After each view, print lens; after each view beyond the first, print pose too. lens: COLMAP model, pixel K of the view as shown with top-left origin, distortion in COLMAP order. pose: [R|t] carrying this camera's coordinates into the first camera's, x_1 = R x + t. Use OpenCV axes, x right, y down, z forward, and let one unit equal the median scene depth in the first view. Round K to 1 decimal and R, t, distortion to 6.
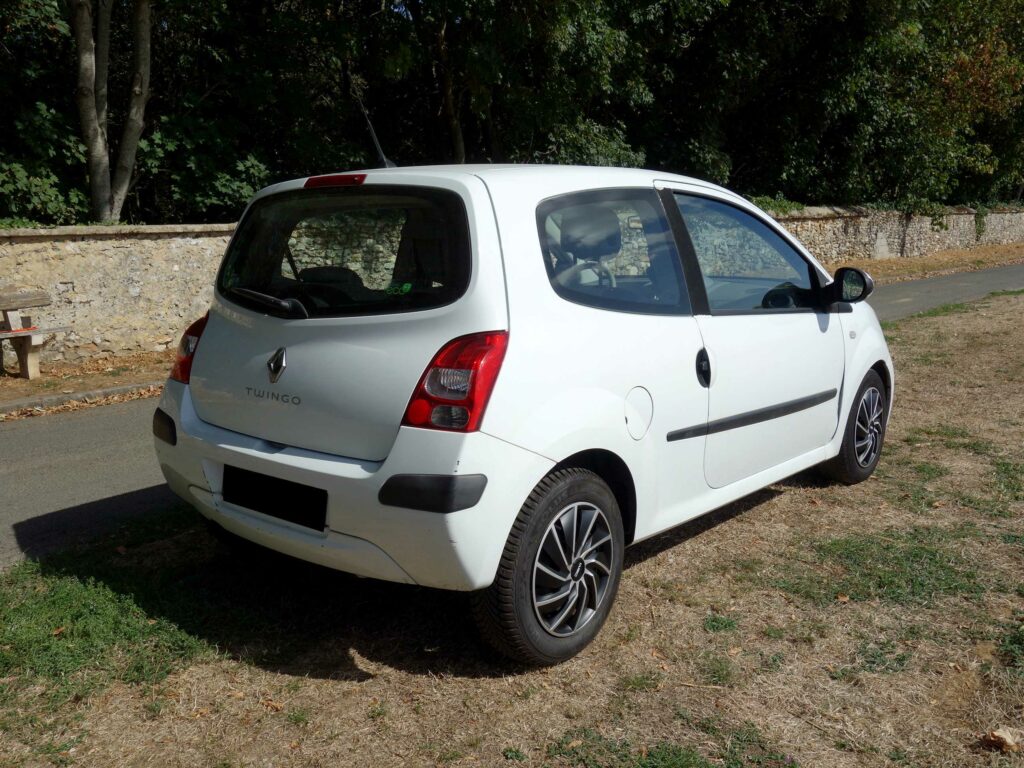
lens RADIAL K [[902.4, 0, 514.5], [0, 902.4, 379.7], [0, 0, 1]] dist [0.003186, -0.018169]
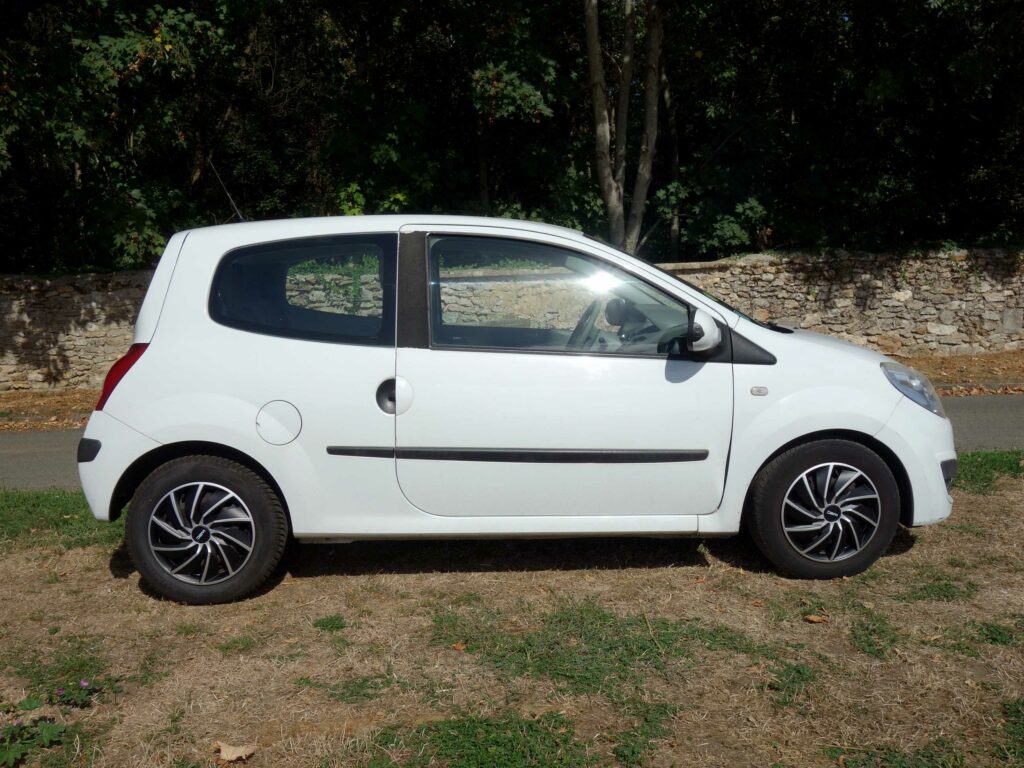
lens RADIAL K [[902.4, 0, 534.6], [0, 902.4, 389.2], [0, 0, 1]] dist [0.003186, -0.018169]
pose [[0.693813, 0.081563, -0.715521, 0.338242], [-0.101407, 0.994731, 0.015060, -0.016592], [0.712980, 0.062110, 0.698429, 0.109990]]
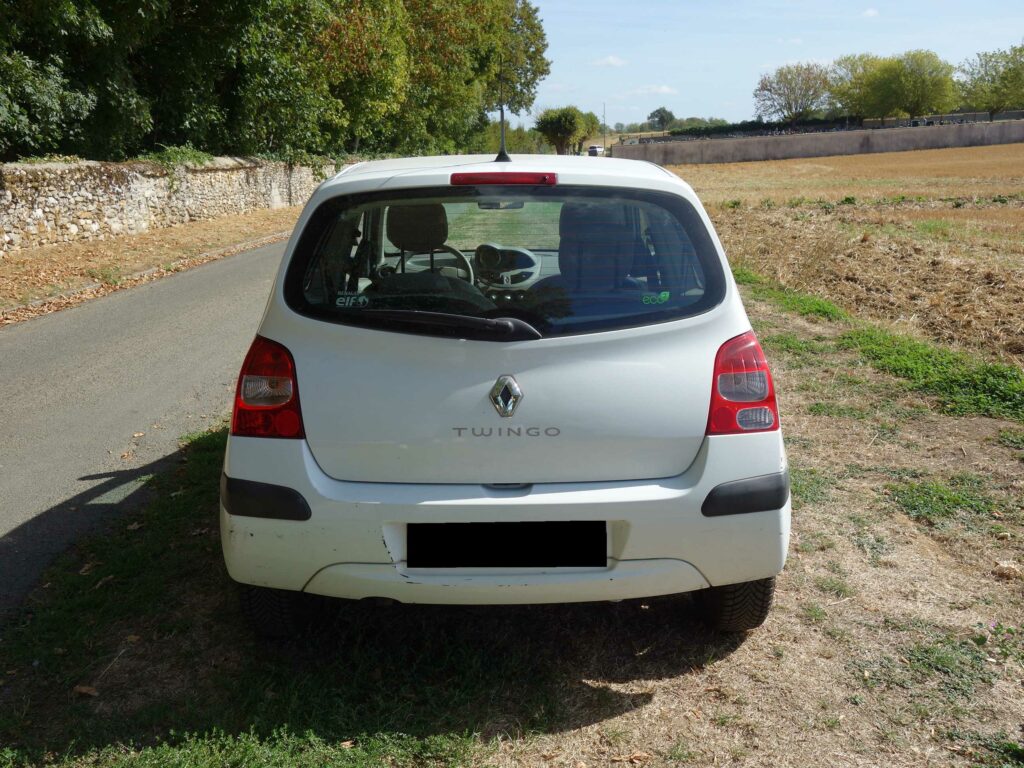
lens RADIAL K [[902.4, 0, 516.1], [0, 902.4, 379.1], [0, 0, 1]] dist [0.003186, -0.018169]
pose [[0.751447, -0.139007, 0.644984, -0.206826], [0.100727, 0.990265, 0.096068, -0.029055], [-0.652059, -0.007222, 0.758134, 0.085919]]
